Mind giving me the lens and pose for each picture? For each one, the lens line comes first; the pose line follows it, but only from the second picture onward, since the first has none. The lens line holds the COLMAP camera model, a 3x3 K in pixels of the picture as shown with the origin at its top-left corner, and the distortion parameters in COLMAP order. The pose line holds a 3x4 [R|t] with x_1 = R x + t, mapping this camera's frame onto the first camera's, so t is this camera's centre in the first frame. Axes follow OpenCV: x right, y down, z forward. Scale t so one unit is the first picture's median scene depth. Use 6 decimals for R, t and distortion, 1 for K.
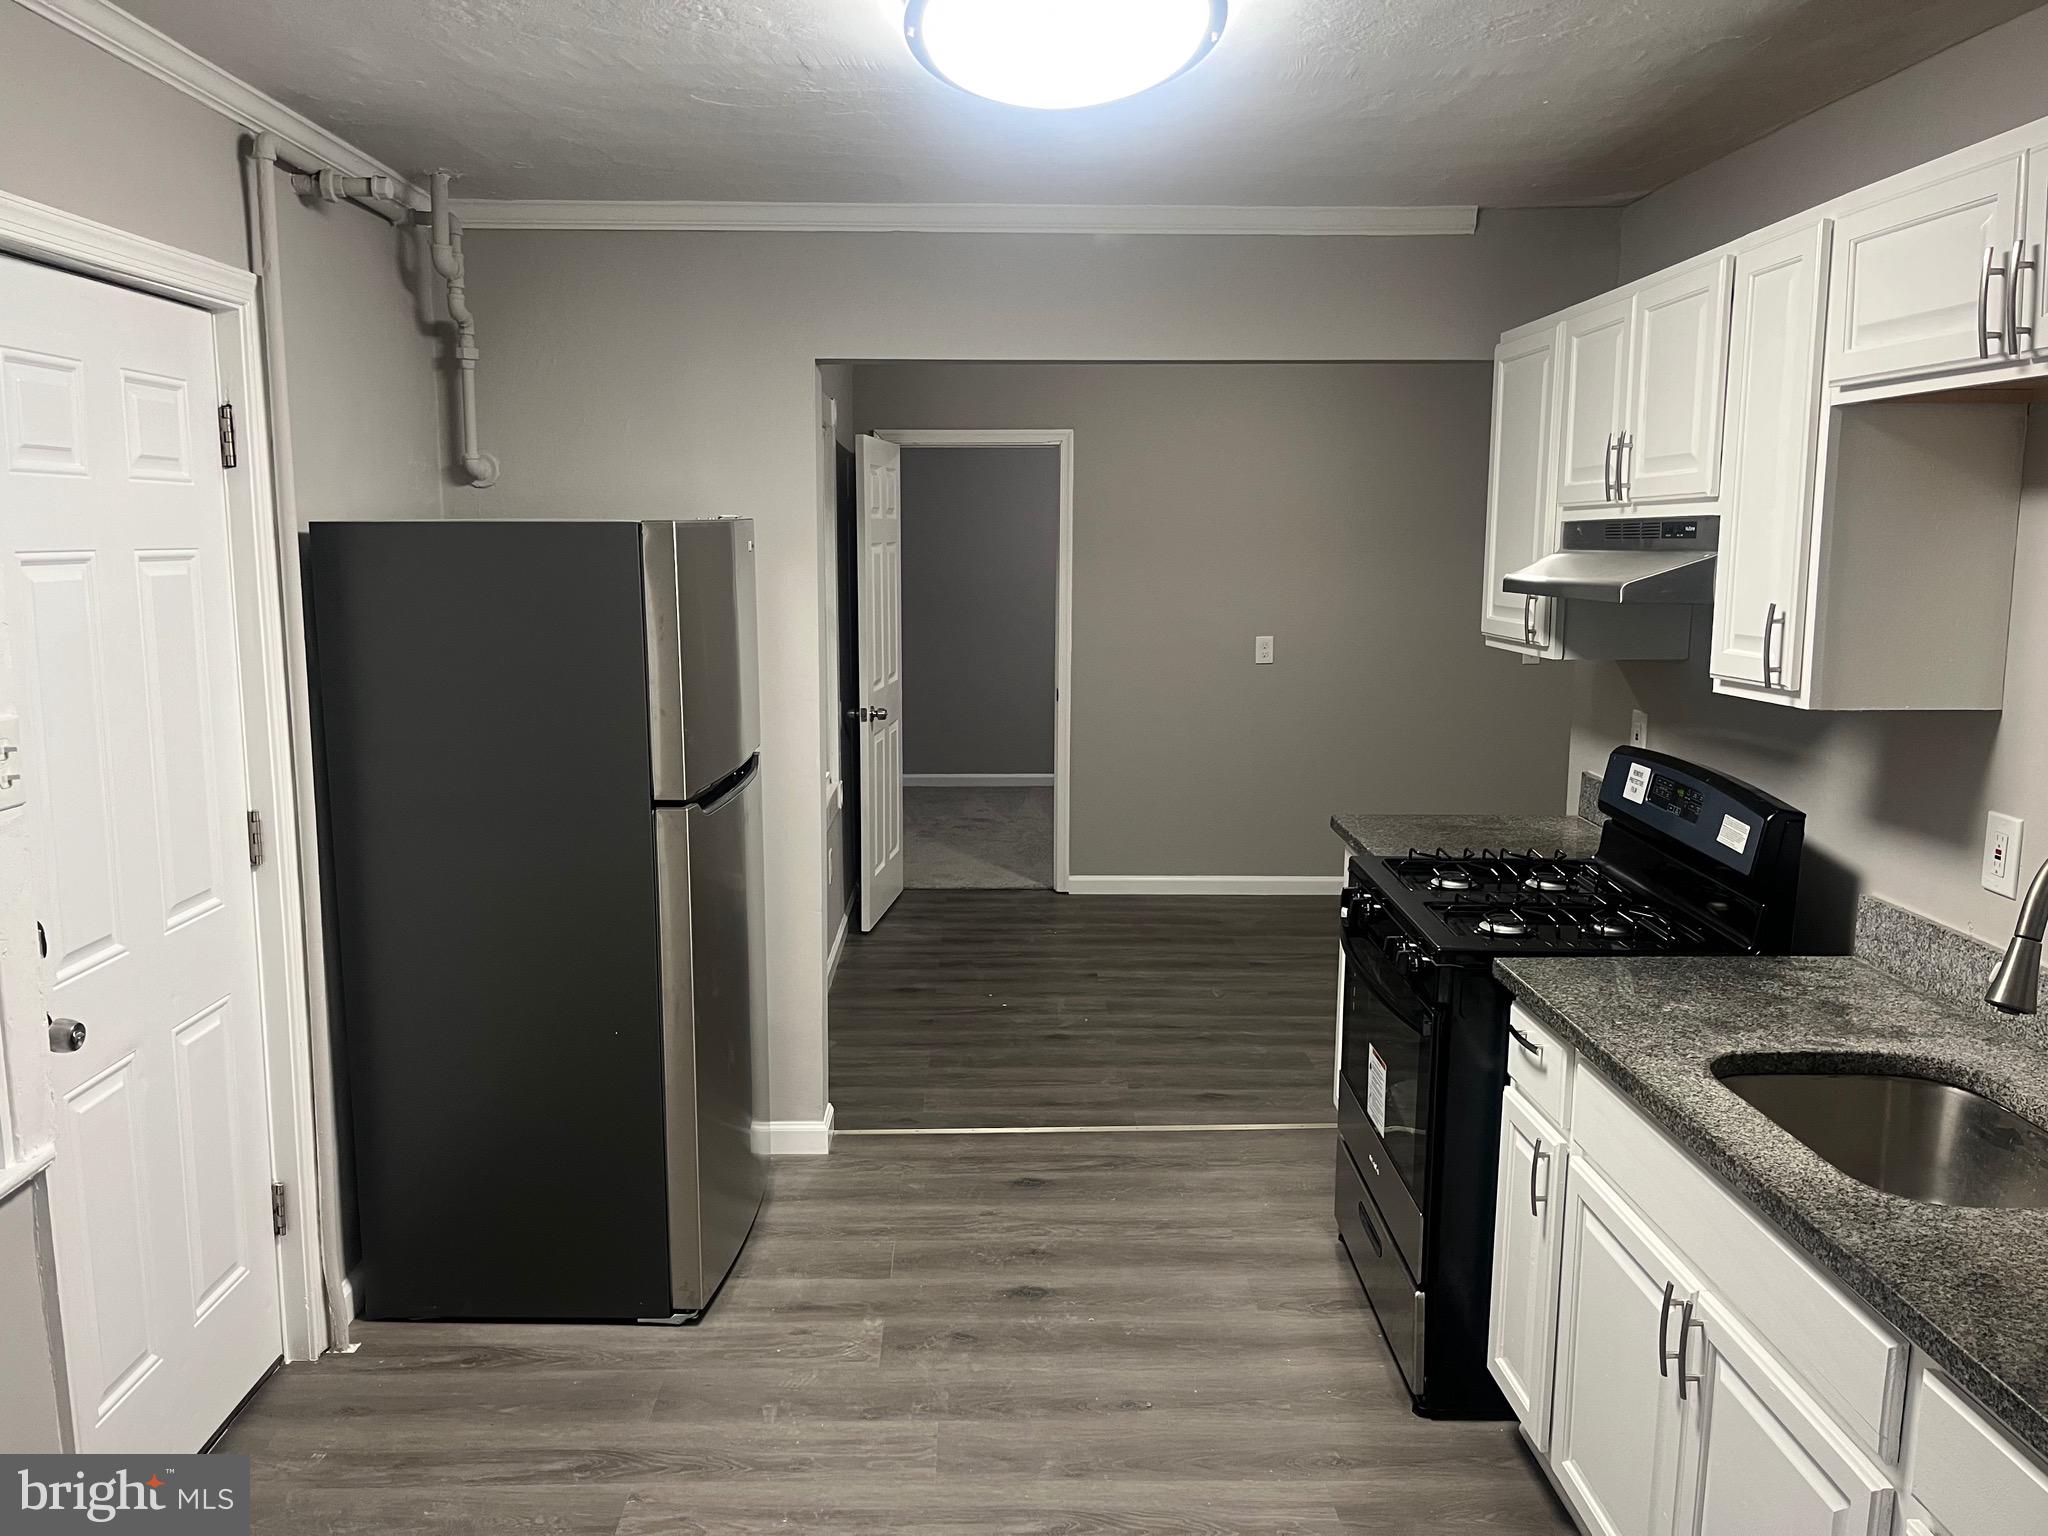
lens RADIAL K [[1533.4, 0, 1015.9], [0, 1533.4, 769.7], [0, 0, 1]] dist [0.079903, -0.103762]
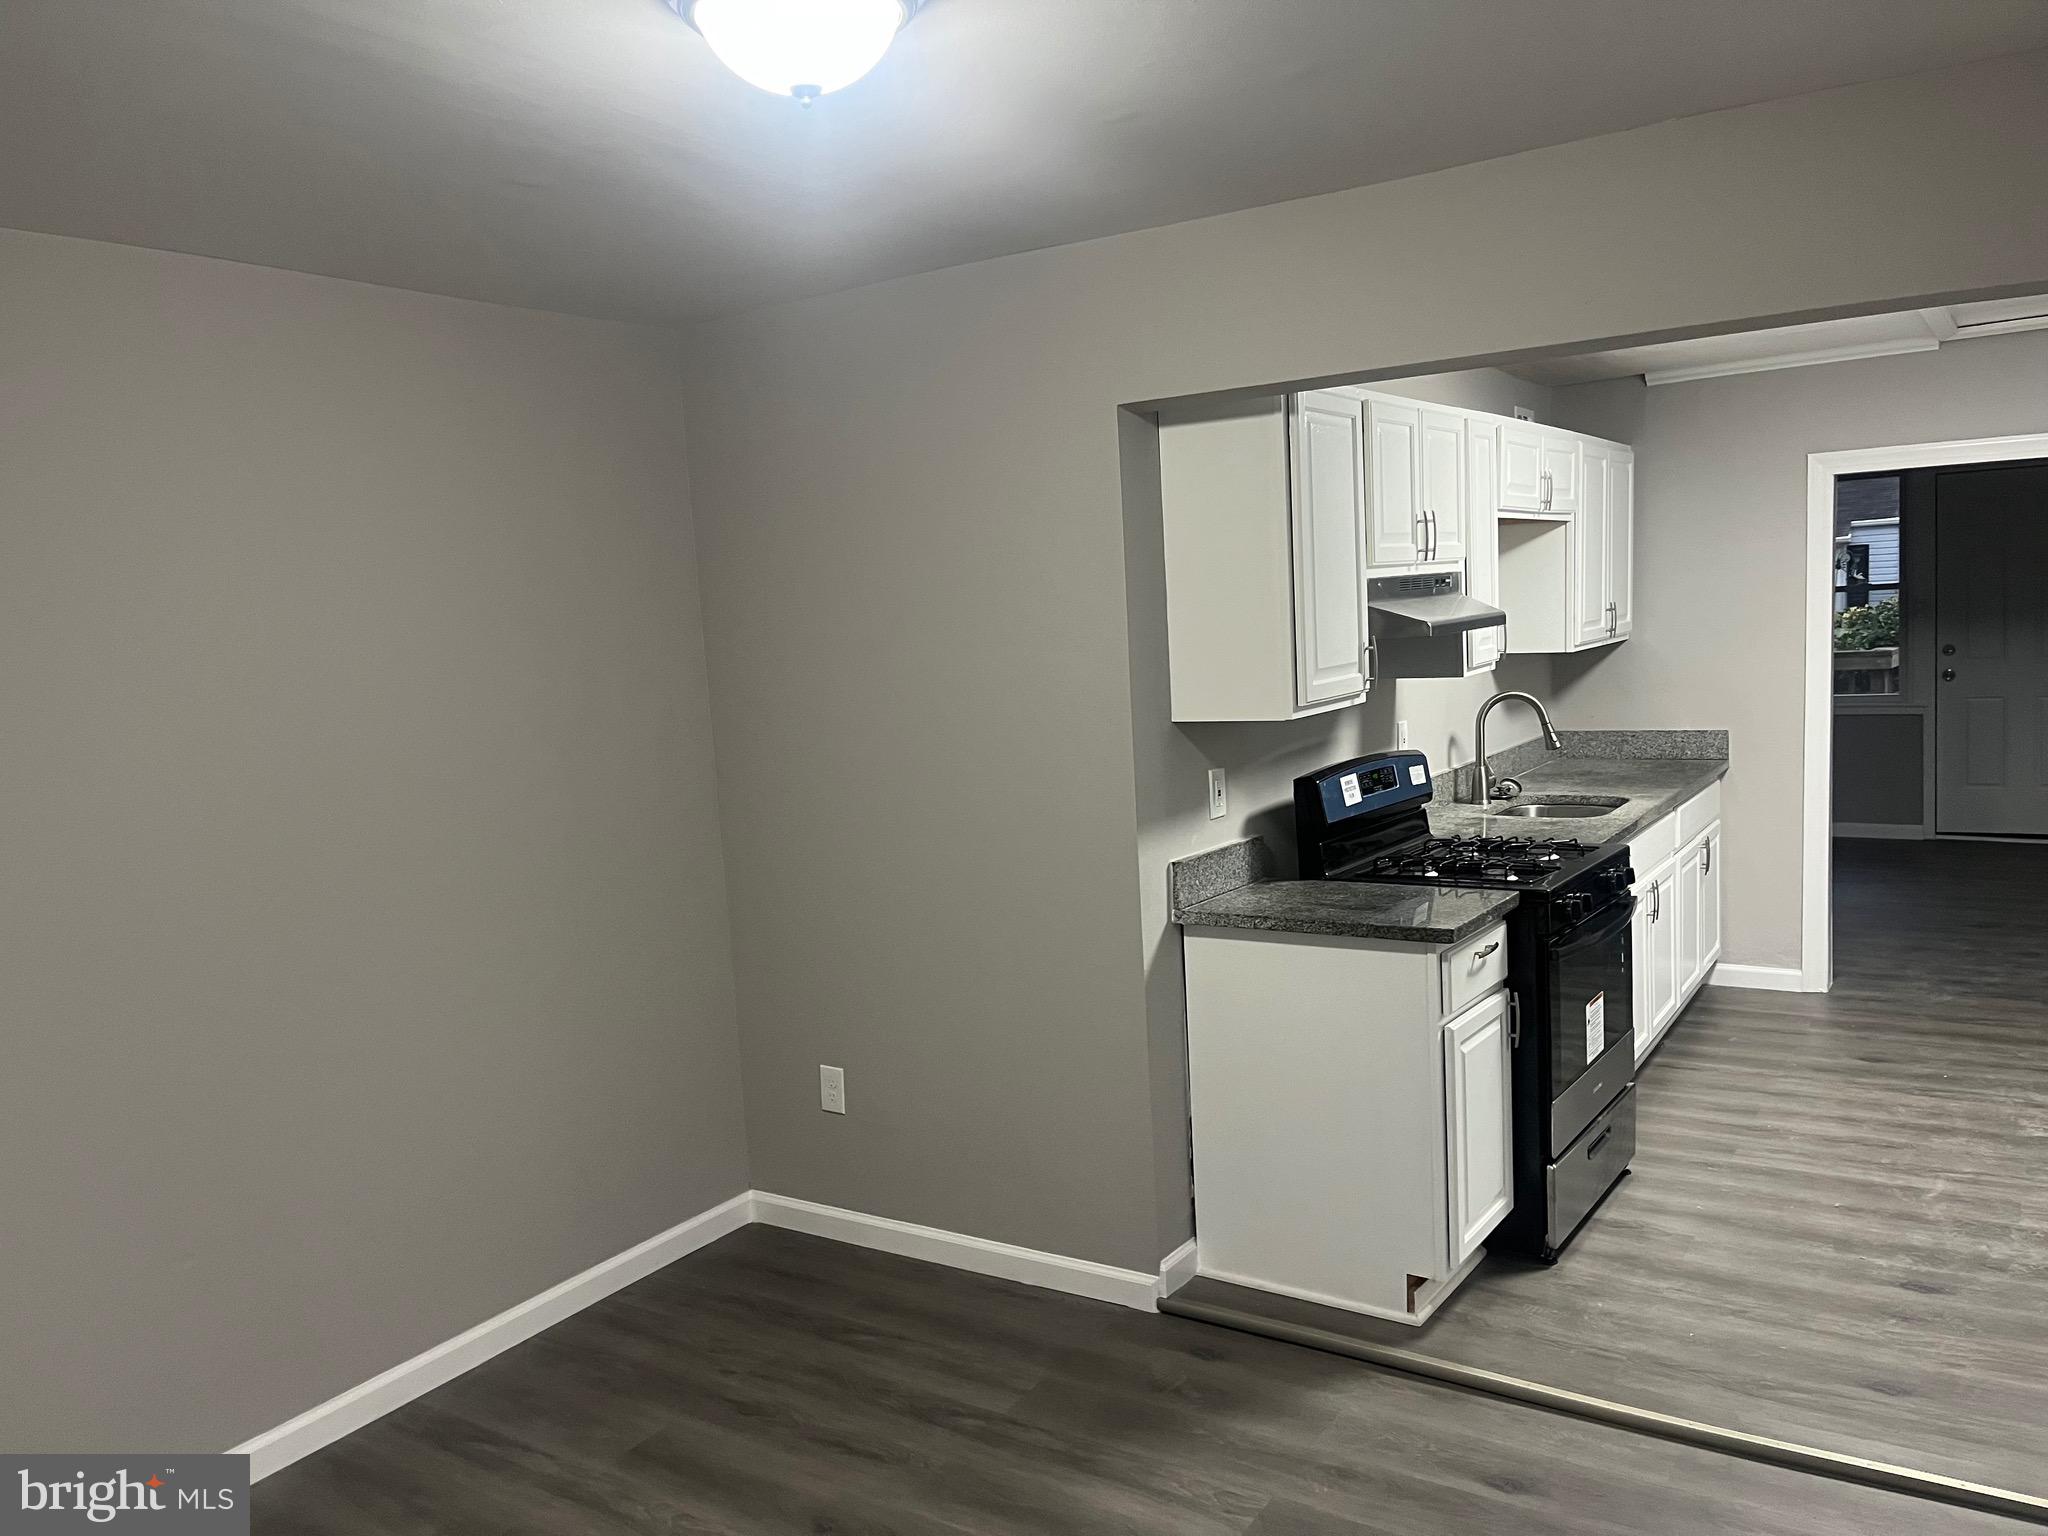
lens RADIAL K [[1525.3, 0, 1011.9], [0, 1525.3, 782.0], [0, 0, 1]] dist [0.078442, -0.105247]
pose [[-0.815770, -0.026788, 0.577756, -0.097074], [0.139146, 0.960497, 0.241005, -0.370074], [-0.561389, 0.276997, -0.779818, 2.356463]]
